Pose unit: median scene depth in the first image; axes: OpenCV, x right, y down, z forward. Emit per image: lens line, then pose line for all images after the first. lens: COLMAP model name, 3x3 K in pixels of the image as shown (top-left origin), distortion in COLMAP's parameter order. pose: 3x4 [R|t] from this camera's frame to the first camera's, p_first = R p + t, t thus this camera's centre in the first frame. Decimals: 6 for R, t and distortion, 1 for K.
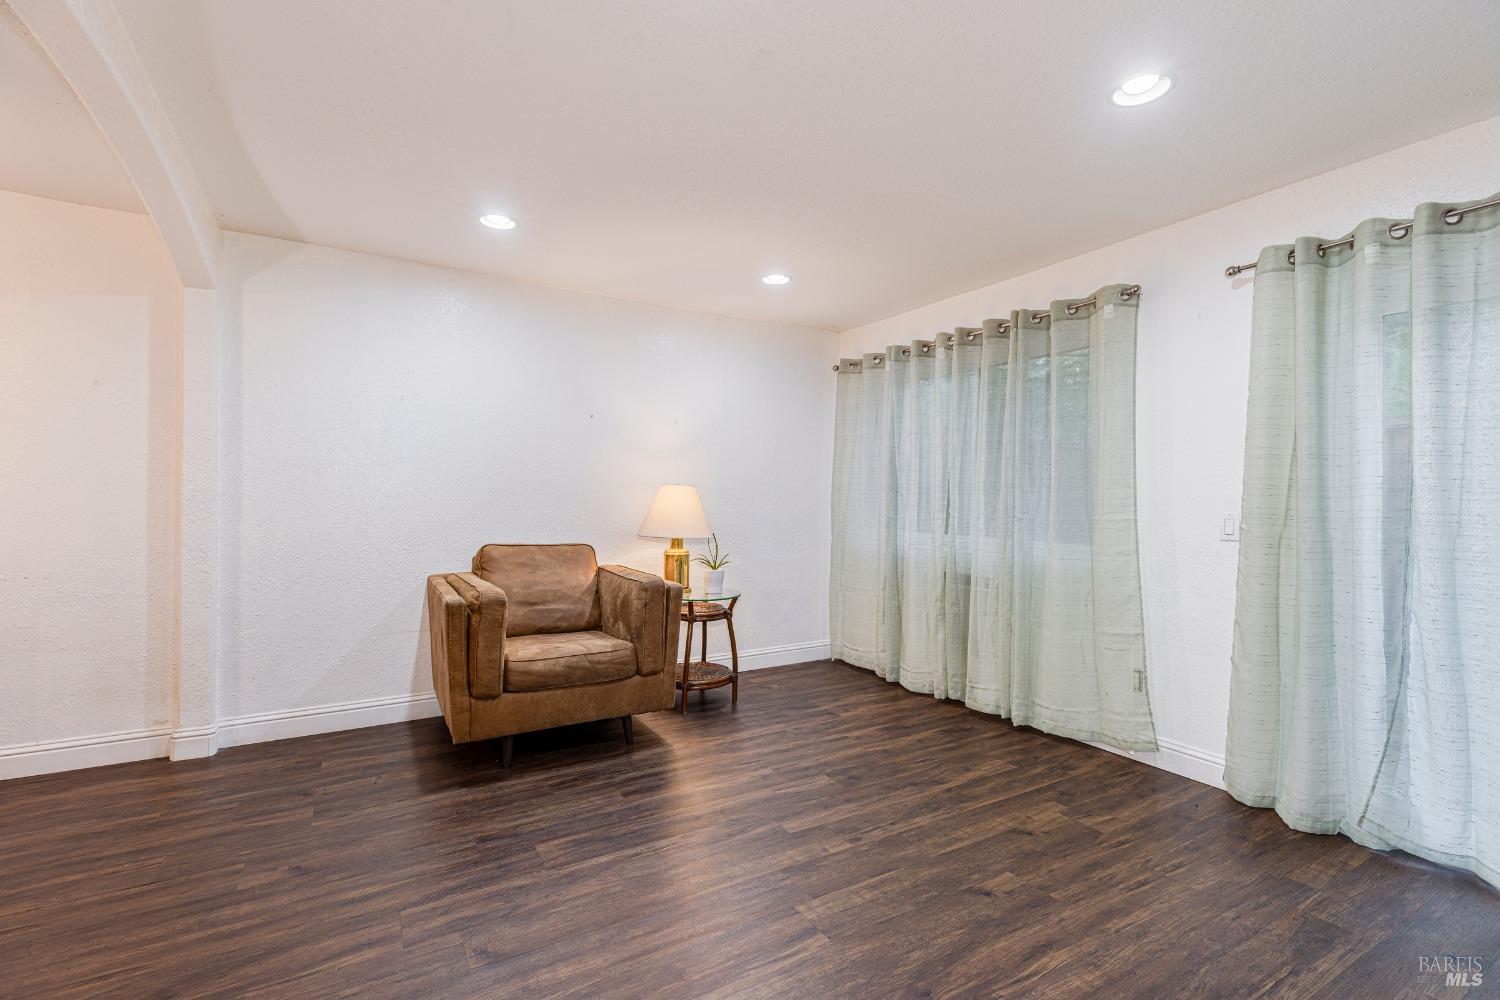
lens RADIAL K [[674.0, 0, 743.6], [0, 674.0, 498.1], [0, 0, 1]] dist [0.002117, -0.001388]
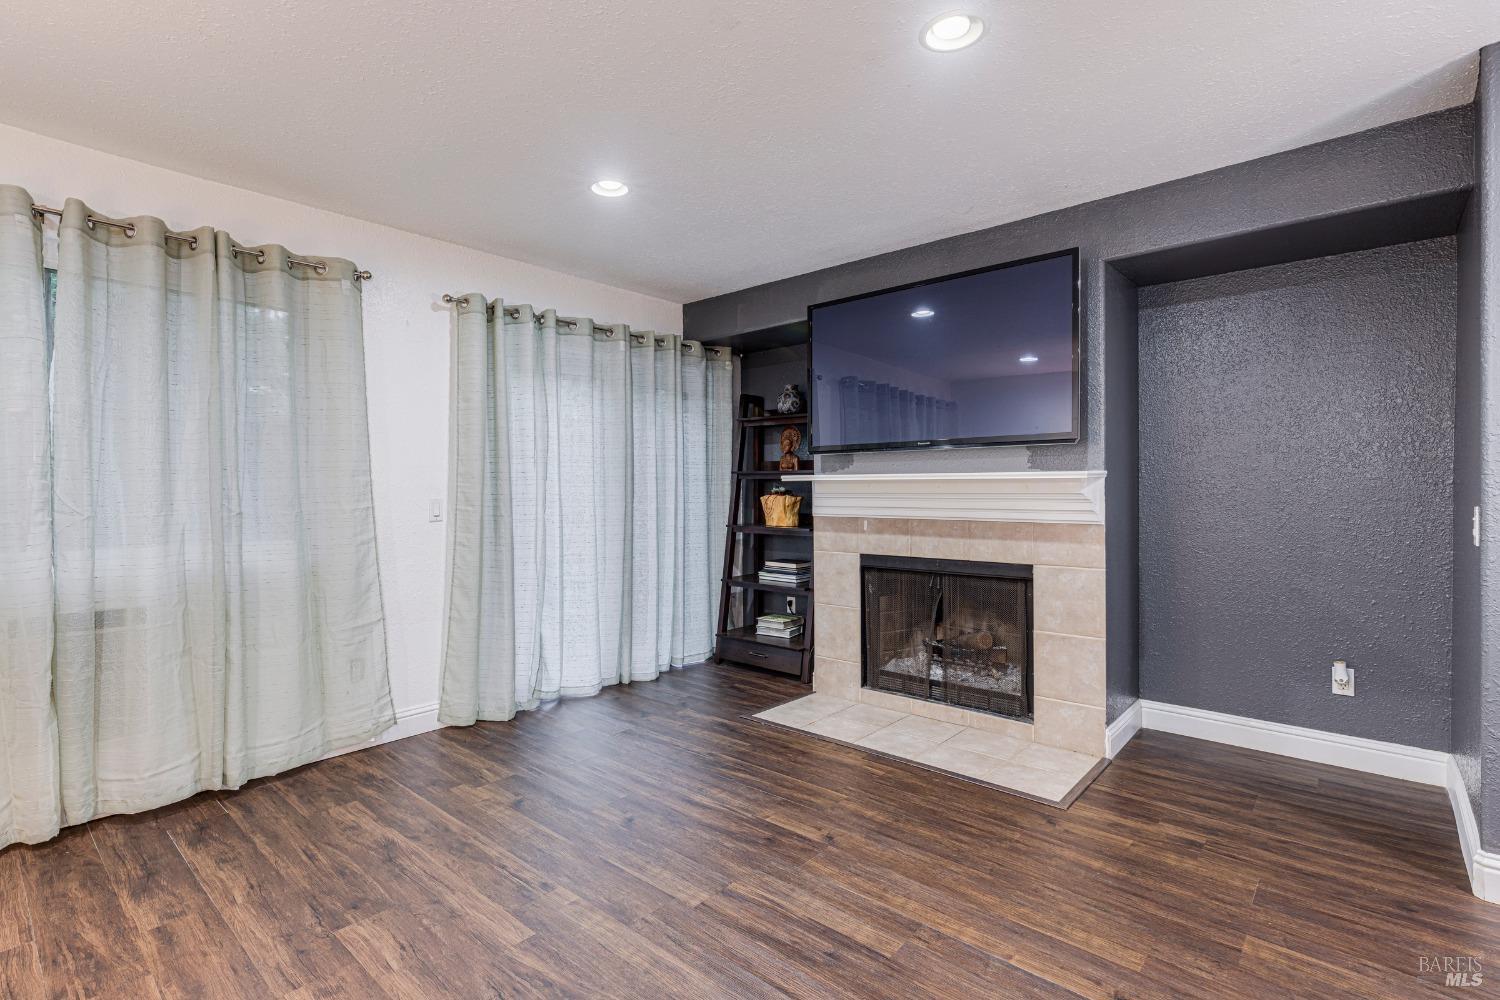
lens RADIAL K [[674.0, 0, 747.1], [0, 674.0, 495.5], [0, 0, 1]] dist [0.002117, -0.001388]
pose [[-0.313353, -0.008358, 0.949600, -0.546588], [0.007086, 0.999913, 0.011140, 0.007502], [-0.949610, 0.010219, -0.313267, 0.784067]]
